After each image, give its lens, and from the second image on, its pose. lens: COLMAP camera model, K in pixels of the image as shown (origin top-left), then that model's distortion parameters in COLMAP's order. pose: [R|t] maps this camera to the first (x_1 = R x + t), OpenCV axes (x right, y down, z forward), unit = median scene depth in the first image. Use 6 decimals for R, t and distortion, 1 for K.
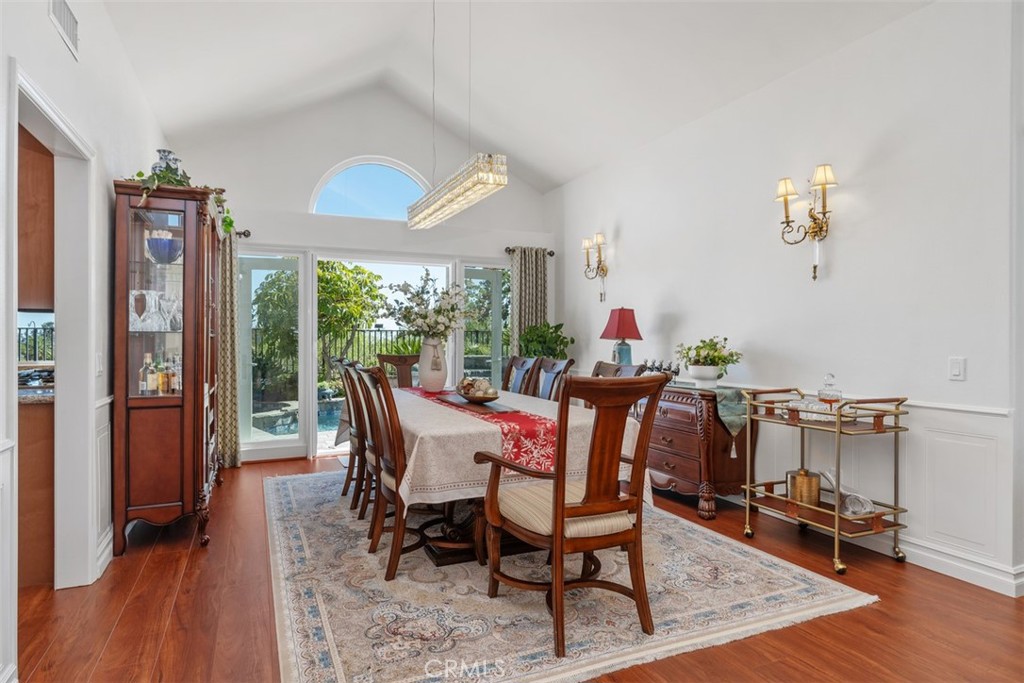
lens RADIAL K [[580.1, 0, 510.6], [0, 580.1, 345.2], [0, 0, 1]] dist [0.007653, -0.001205]
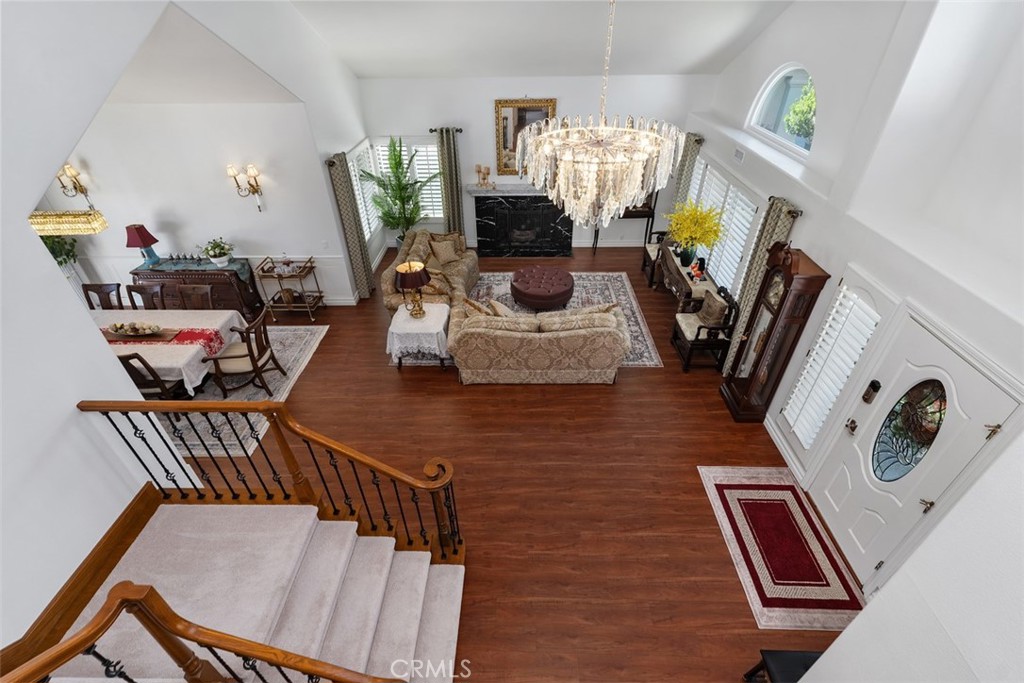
lens RADIAL K [[466.8, 0, 513.4], [0, 466.8, 345.7], [0, 0, 1]] dist [0.005226, -0.001620]
pose [[0.417941, -0.544071, 0.727539, -0.724603], [0.018334, 0.805724, 0.592007, -0.802647], [-0.908289, -0.234085, 0.346720, -0.700649]]
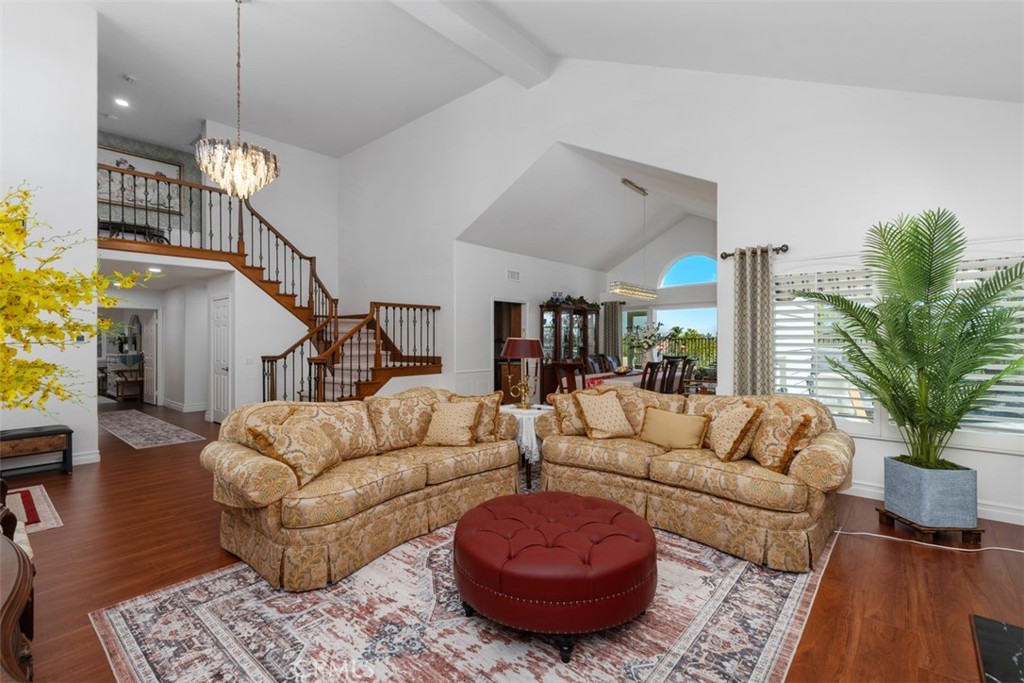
lens RADIAL K [[466.8, 0, 508.6], [0, 466.8, 339.5], [0, 0, 1]] dist [0.005226, -0.001620]
pose [[0.420835, -0.007268, -0.907108, 1.700513], [-0.004368, 0.999940, -0.010038, -0.036659], [0.907127, 0.008187, 0.420778, -0.352073]]
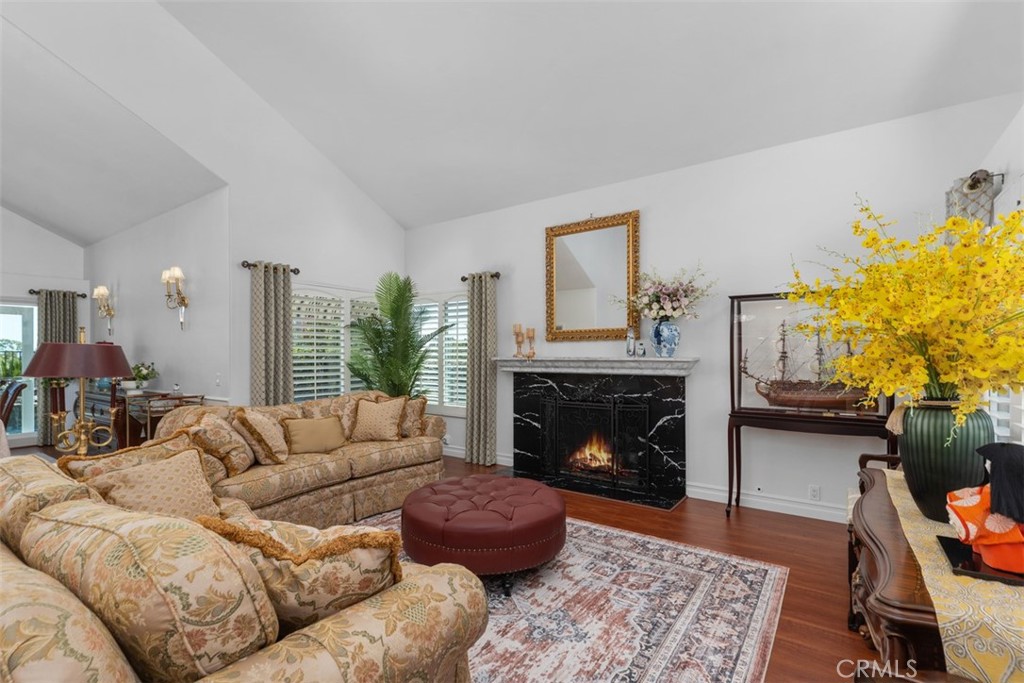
lens RADIAL K [[466.8, 0, 513.8], [0, 466.8, 353.5], [0, 0, 1]] dist [0.005226, -0.001620]
pose [[0.858452, -0.009466, 0.512806, 0.696915], [0.013312, 0.999904, -0.003826, -0.024672], [-0.512721, 0.010111, 0.858496, -0.758231]]
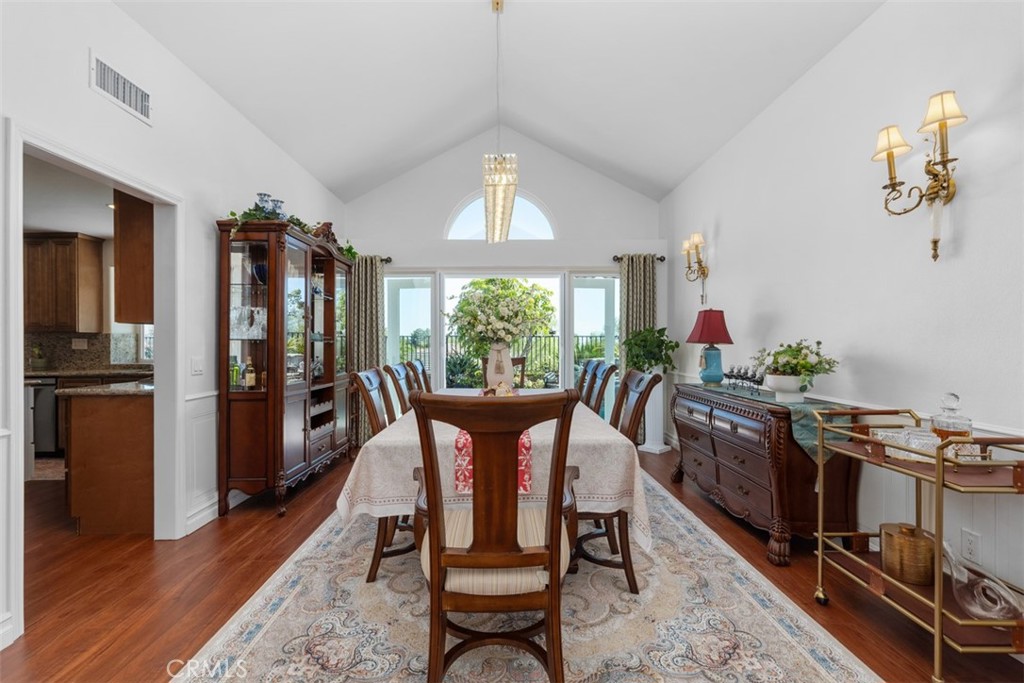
lens RADIAL K [[466.8, 0, 511.2], [0, 466.8, 346.5], [0, 0, 1]] dist [0.005226, -0.001620]
pose [[0.921615, -0.001591, -0.388102, 0.280795], [0.000341, 0.999995, -0.003289, -0.004353], [0.388105, 0.002899, 0.921611, 0.281927]]
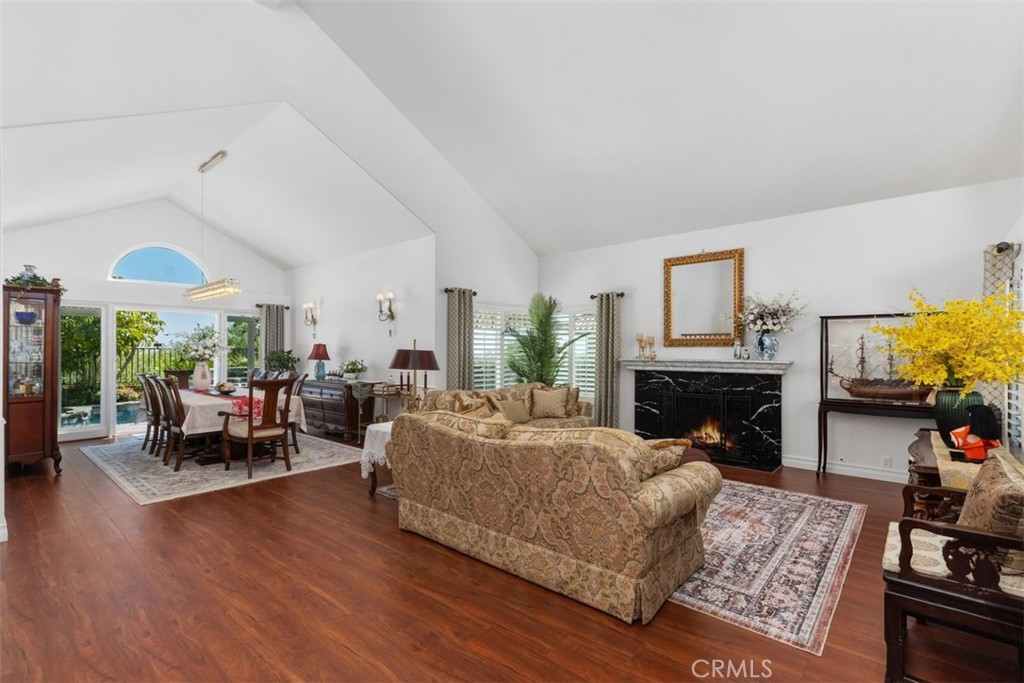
lens RADIAL K [[466.8, 0, 513.7], [0, 466.8, 349.5], [0, 0, 1]] dist [0.005226, -0.001620]
pose [[0.906225, -0.001602, 0.422793, 0.179009], [0.005342, 0.999956, -0.007661, -0.043796], [-0.422763, 0.009201, 0.906194, -1.016188]]
